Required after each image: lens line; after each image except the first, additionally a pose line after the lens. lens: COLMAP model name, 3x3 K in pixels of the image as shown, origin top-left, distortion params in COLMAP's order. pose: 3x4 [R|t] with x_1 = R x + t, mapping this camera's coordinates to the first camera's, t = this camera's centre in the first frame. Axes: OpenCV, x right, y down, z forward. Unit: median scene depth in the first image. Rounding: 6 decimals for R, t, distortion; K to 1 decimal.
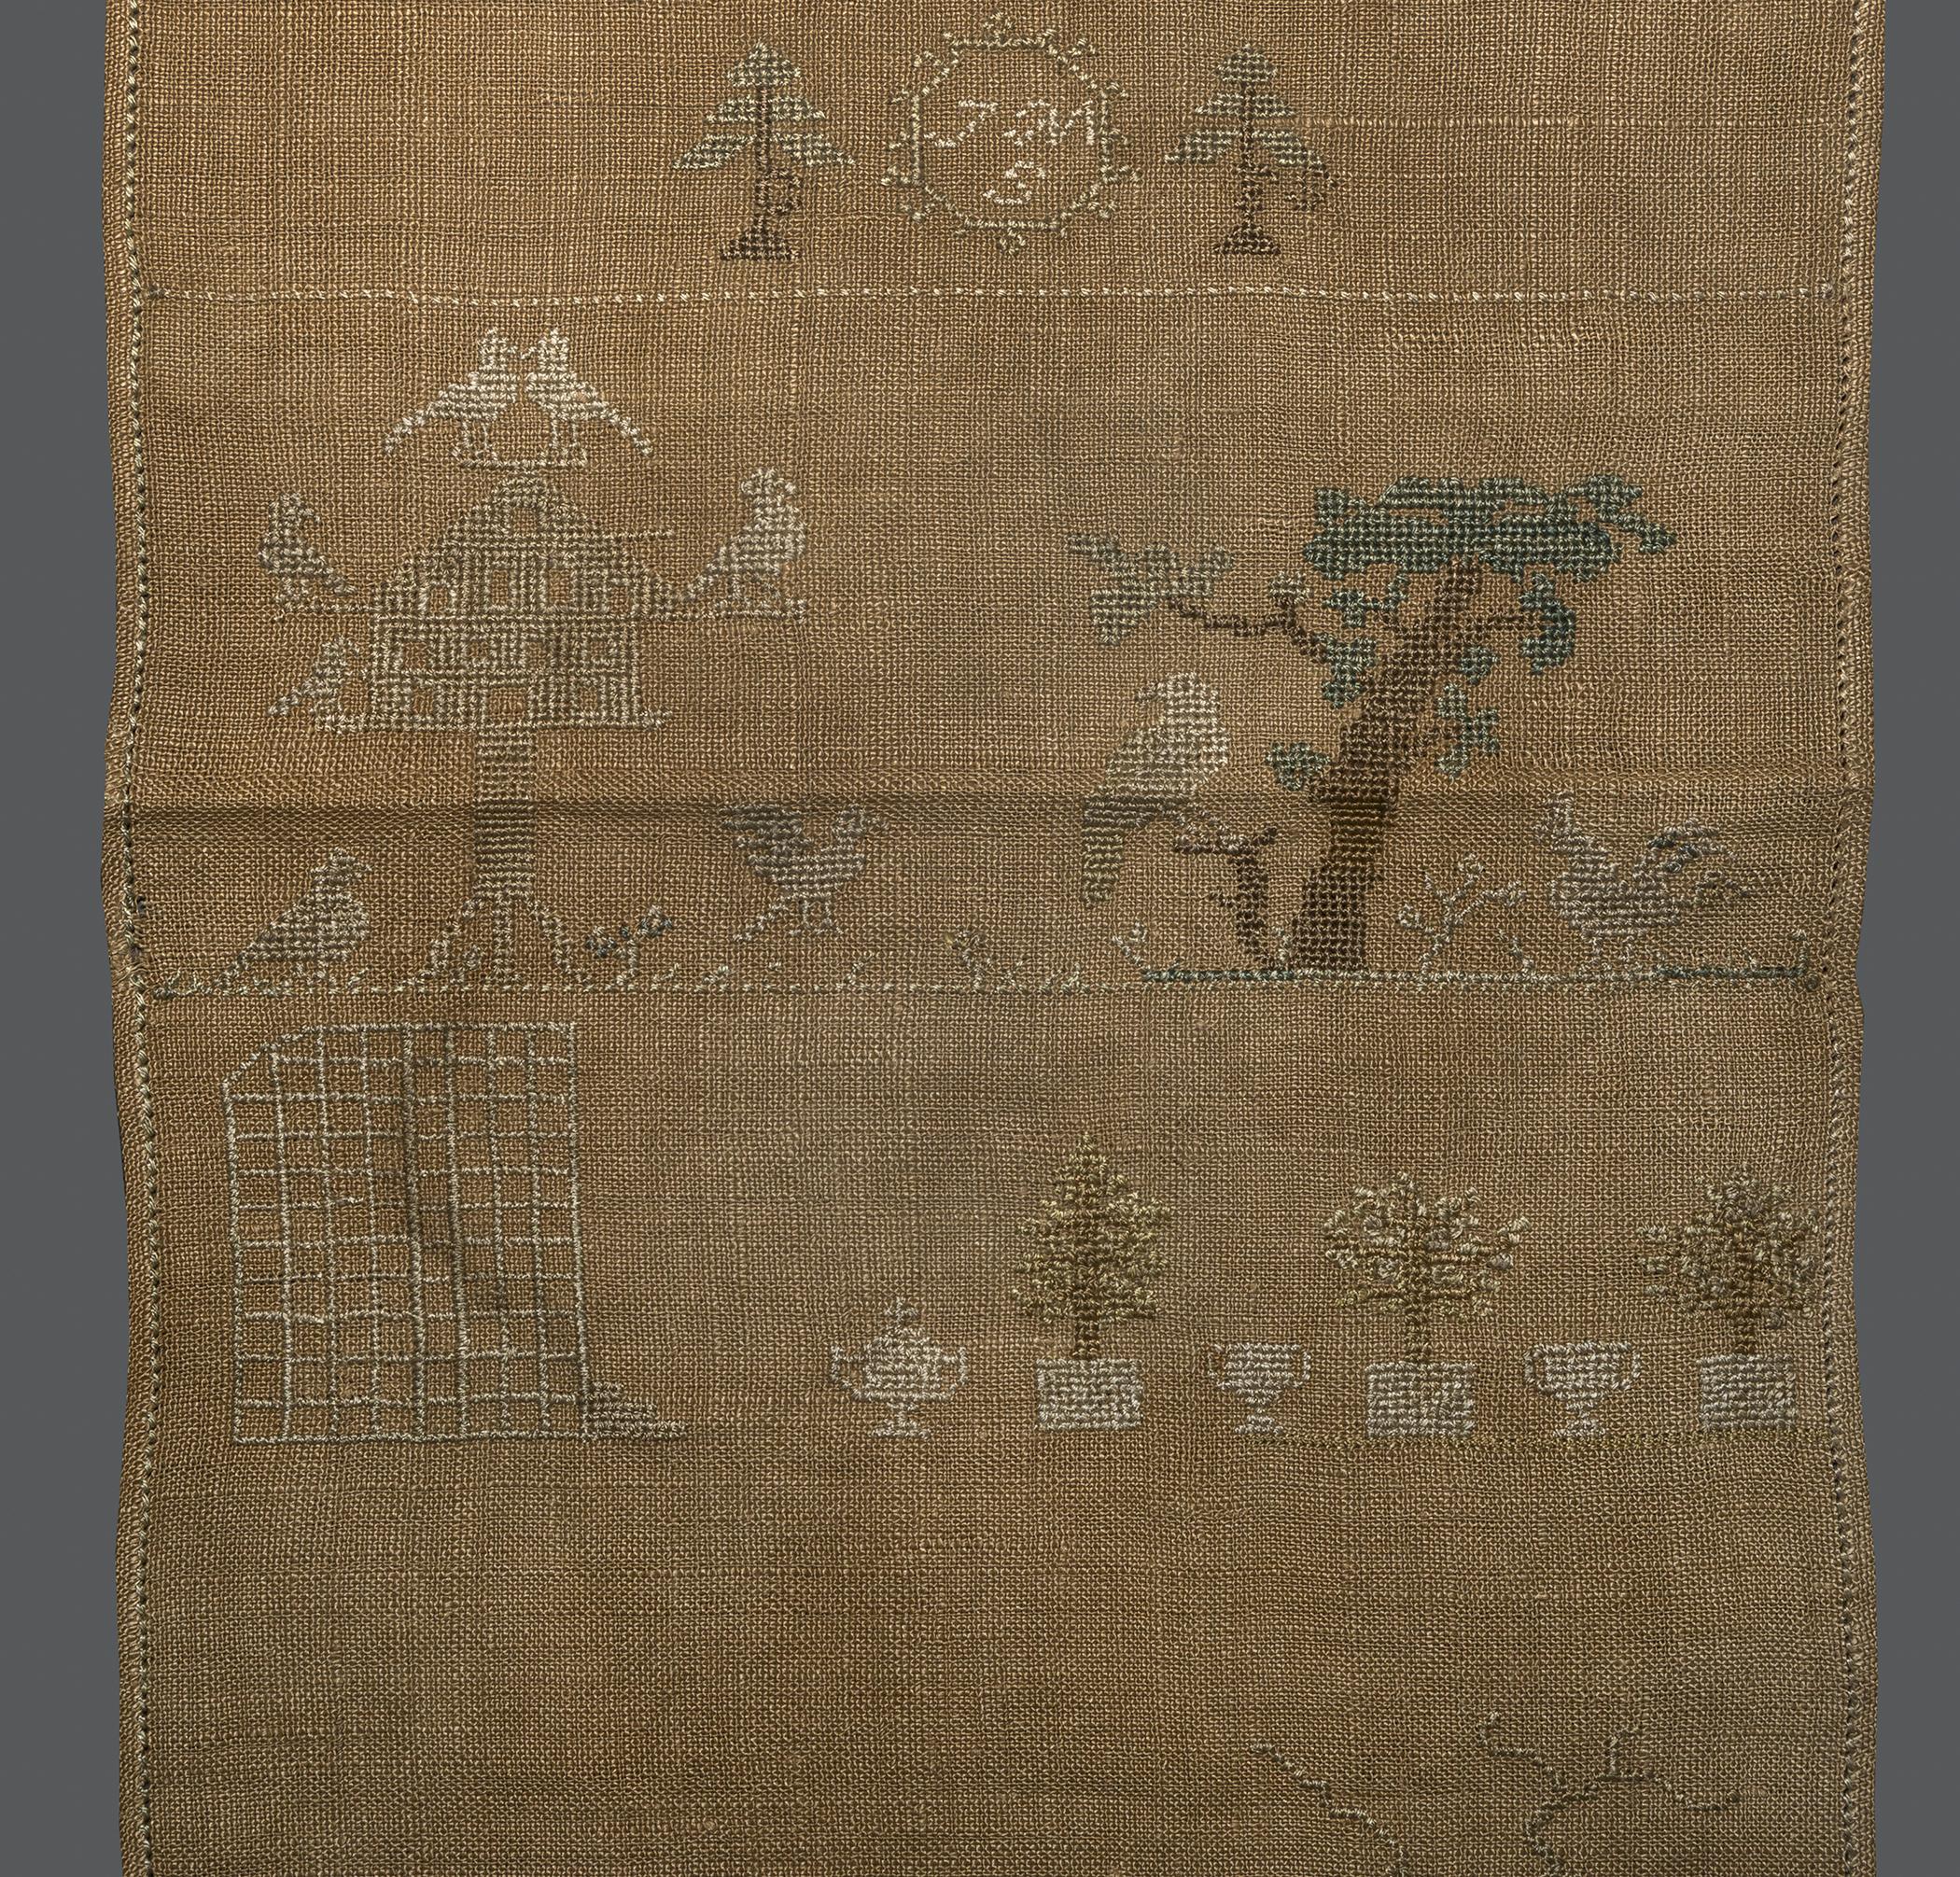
lens RADIAL K [[3319.3, 0, 980.5], [0, 3319.3, 938.4], [0, 0, 1]] dist [-0.014674, 0.000000]
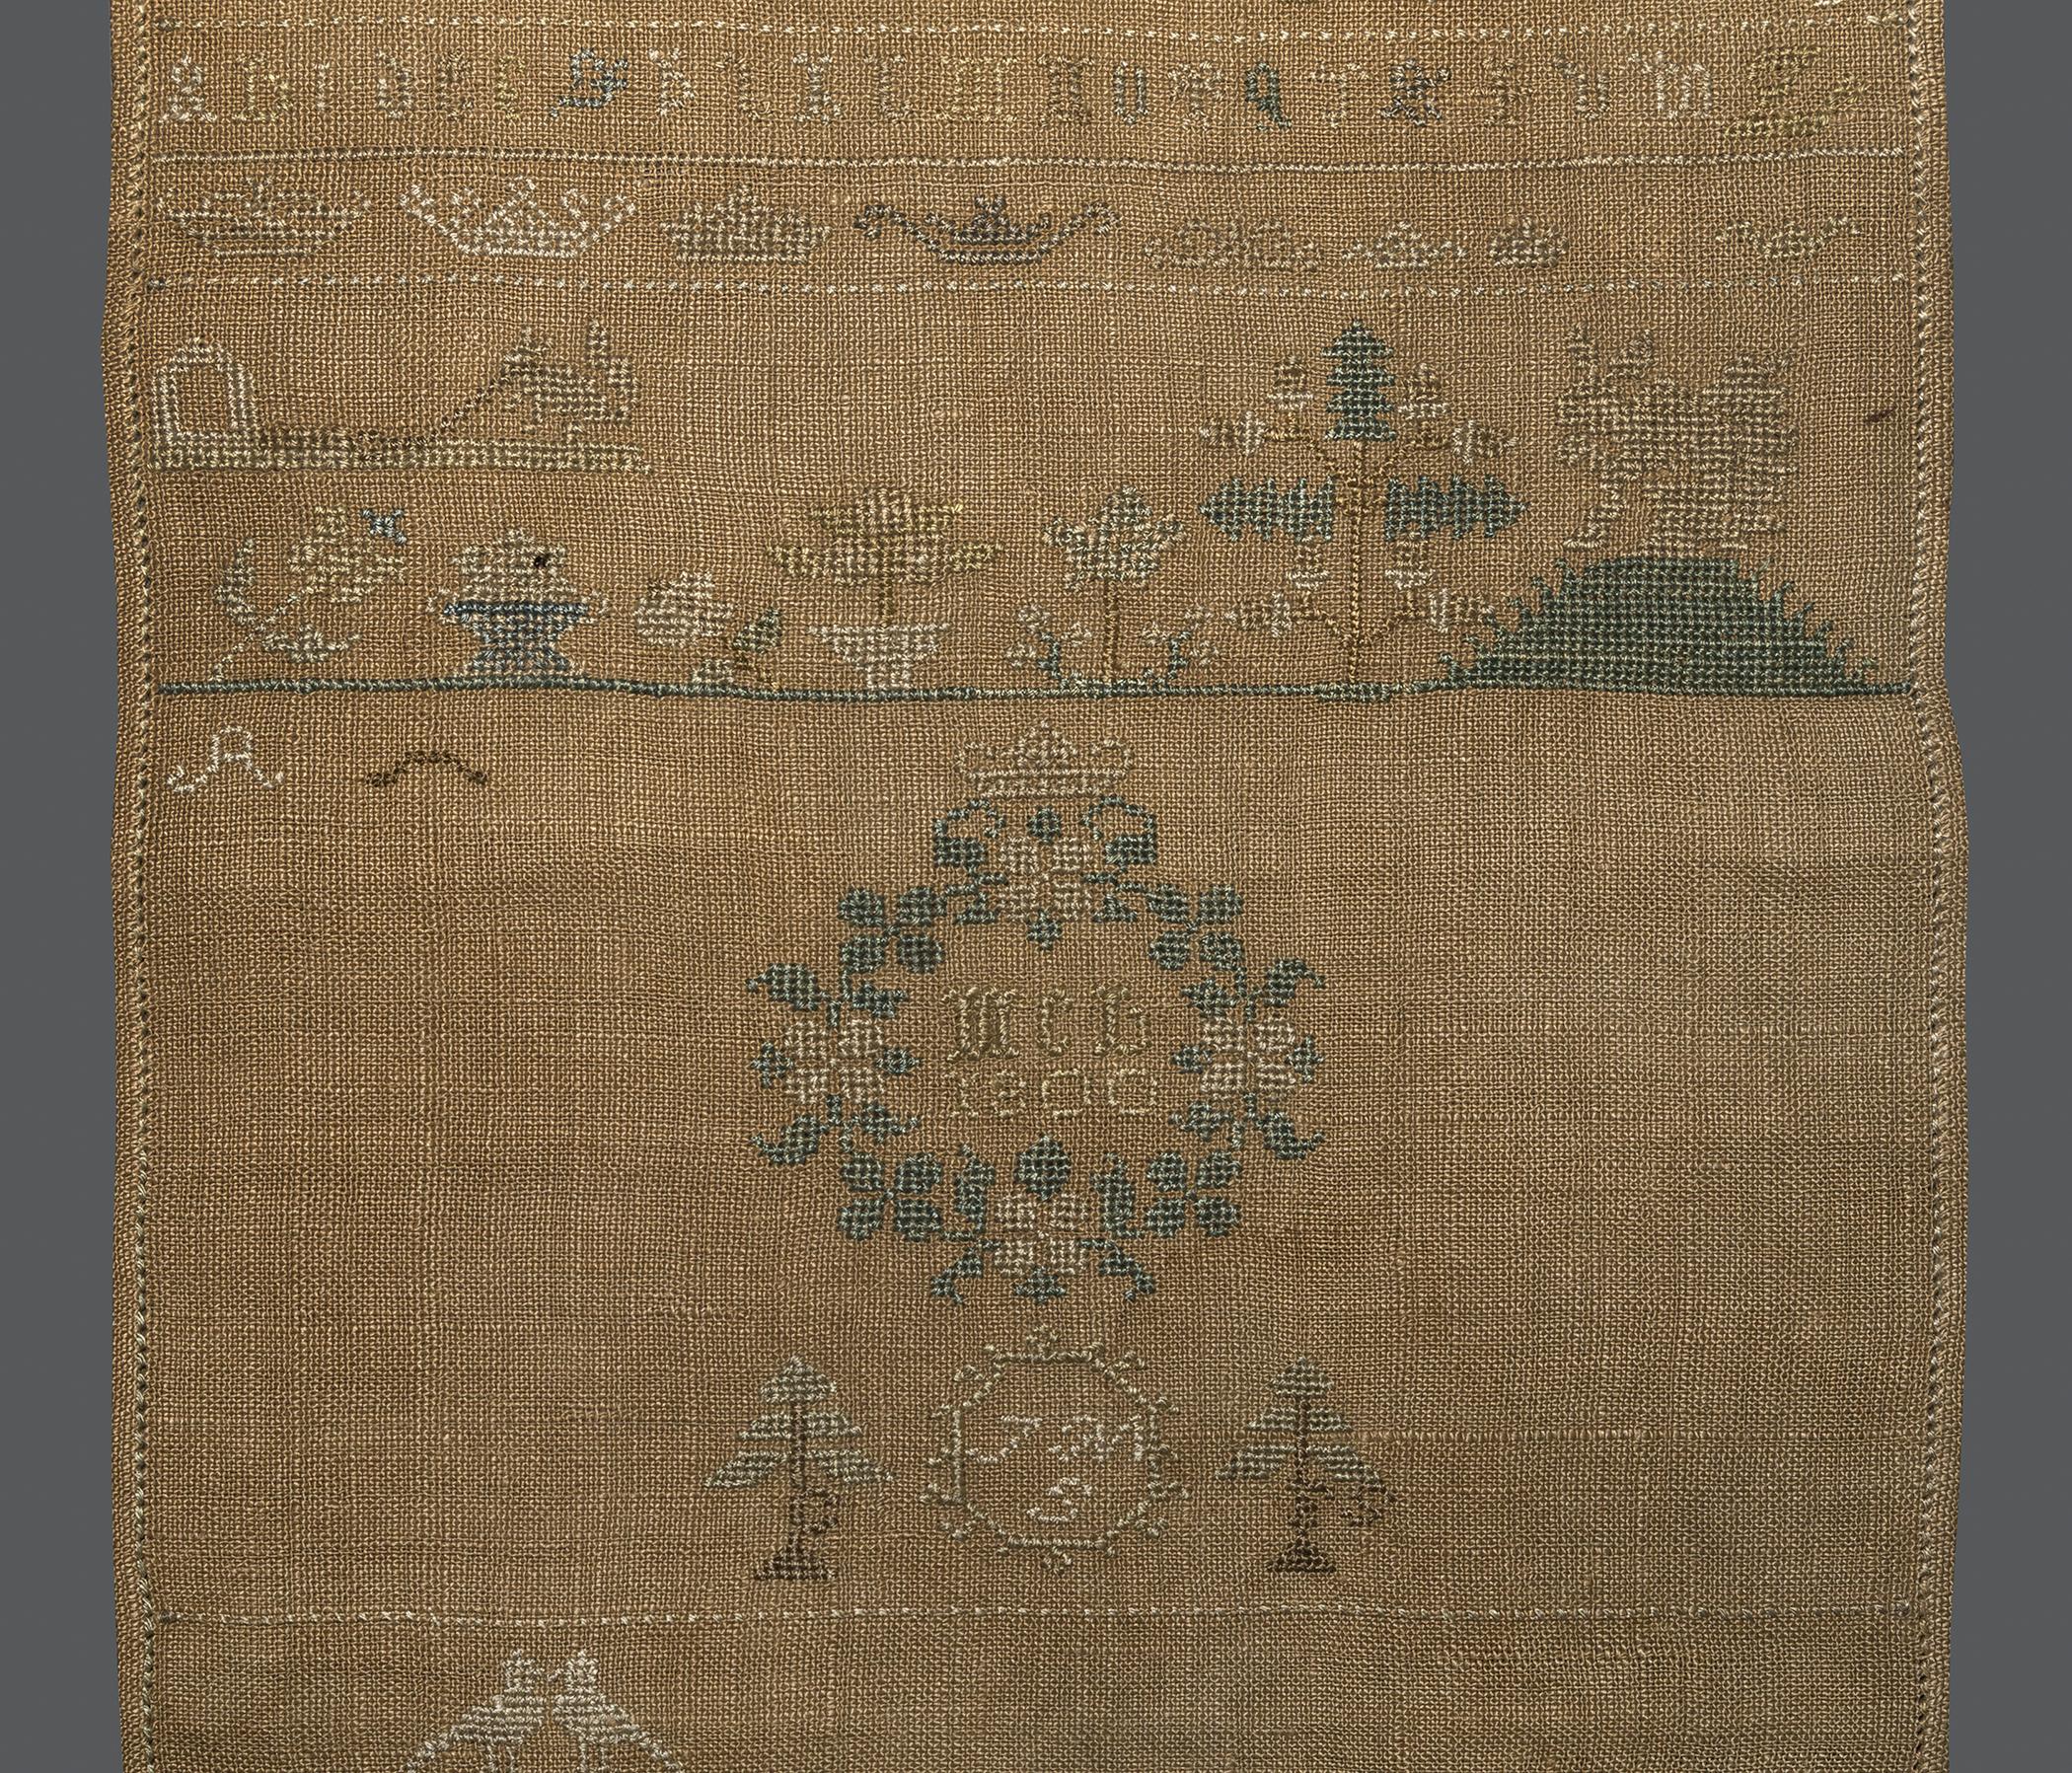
lens RADIAL K [[3485.0, 0, 1036.7], [0, 3485.0, 895.2], [0, 0, 1]] dist [-0.015698, 0.000000]
pose [[0.999996, -0.002946, 0.000086, 0.003947], [0.002943, 0.999807, 0.019449, -0.408505], [-0.000143, -0.019449, 0.999811, -0.006209]]
